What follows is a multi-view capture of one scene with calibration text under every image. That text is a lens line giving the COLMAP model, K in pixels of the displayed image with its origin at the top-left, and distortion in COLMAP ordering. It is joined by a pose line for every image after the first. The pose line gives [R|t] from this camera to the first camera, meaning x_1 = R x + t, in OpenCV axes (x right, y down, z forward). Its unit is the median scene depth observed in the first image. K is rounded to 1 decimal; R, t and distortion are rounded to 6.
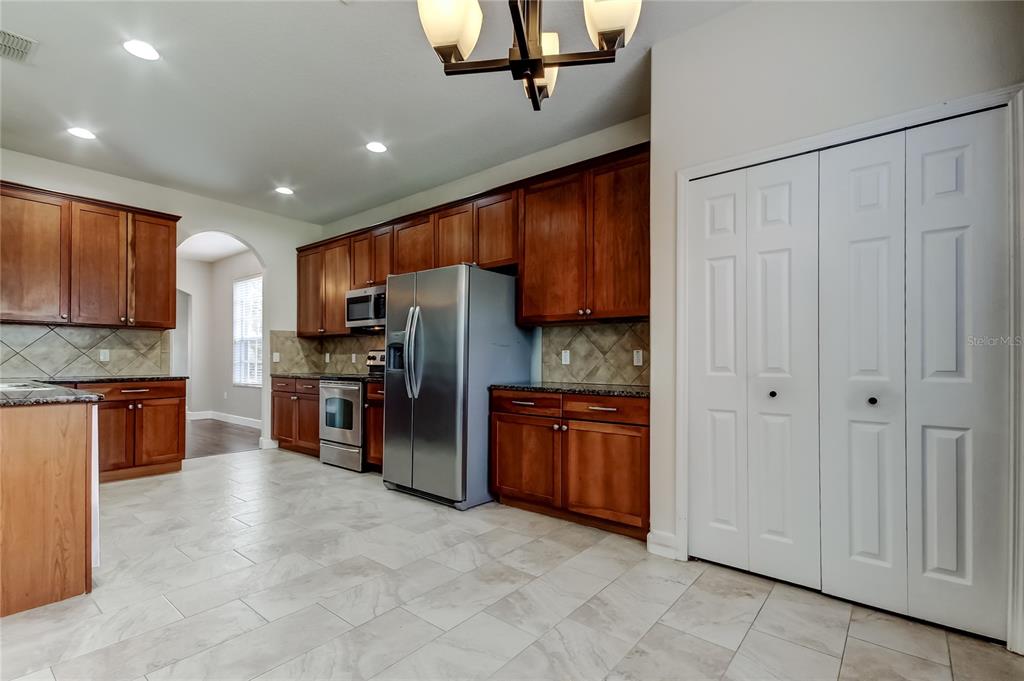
lens RADIAL K [[475.1, 0, 511.0], [0, 475.1, 353.2], [0, 0, 1]] dist [0.013727, -0.001287]
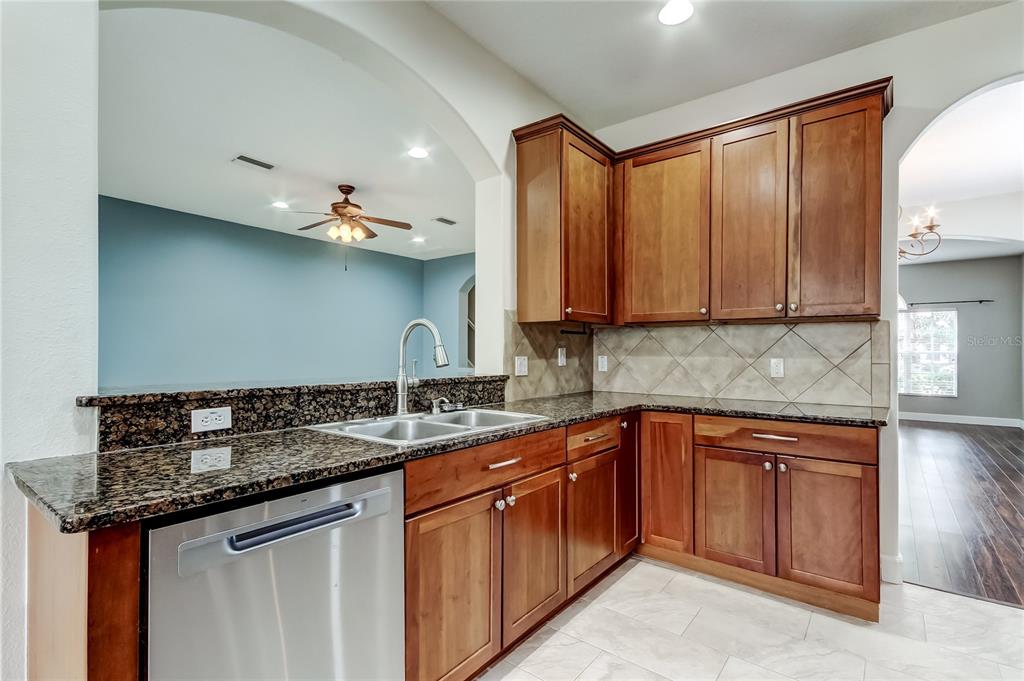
lens RADIAL K [[475.1, 0, 518.9], [0, 475.1, 351.0], [0, 0, 1]] dist [0.013727, -0.001287]
pose [[0.026108, -0.004106, -0.999651, -0.237285], [0.007764, 0.999962, -0.003905, -0.017445], [0.999629, -0.007660, 0.026139, 0.648090]]
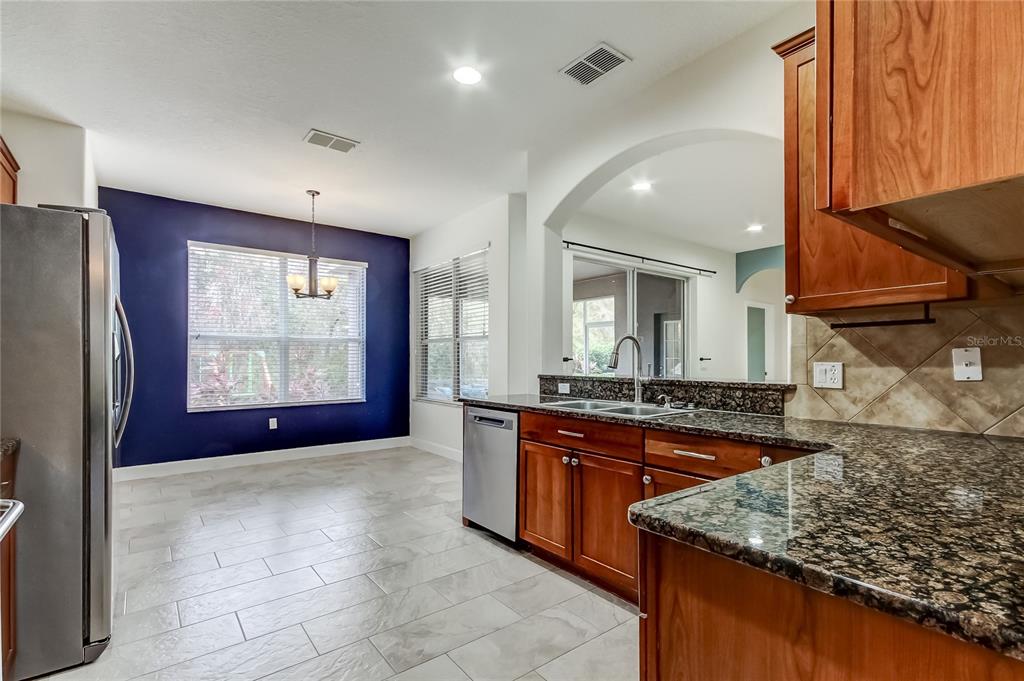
lens RADIAL K [[475.1, 0, 513.0], [0, 475.1, 347.2], [0, 0, 1]] dist [0.013727, -0.001287]
pose [[-0.976711, 0.004554, 0.214510, -0.847412], [-0.003590, 0.999288, -0.037562, -0.004876], [-0.214528, -0.037457, -0.975999, 1.429383]]
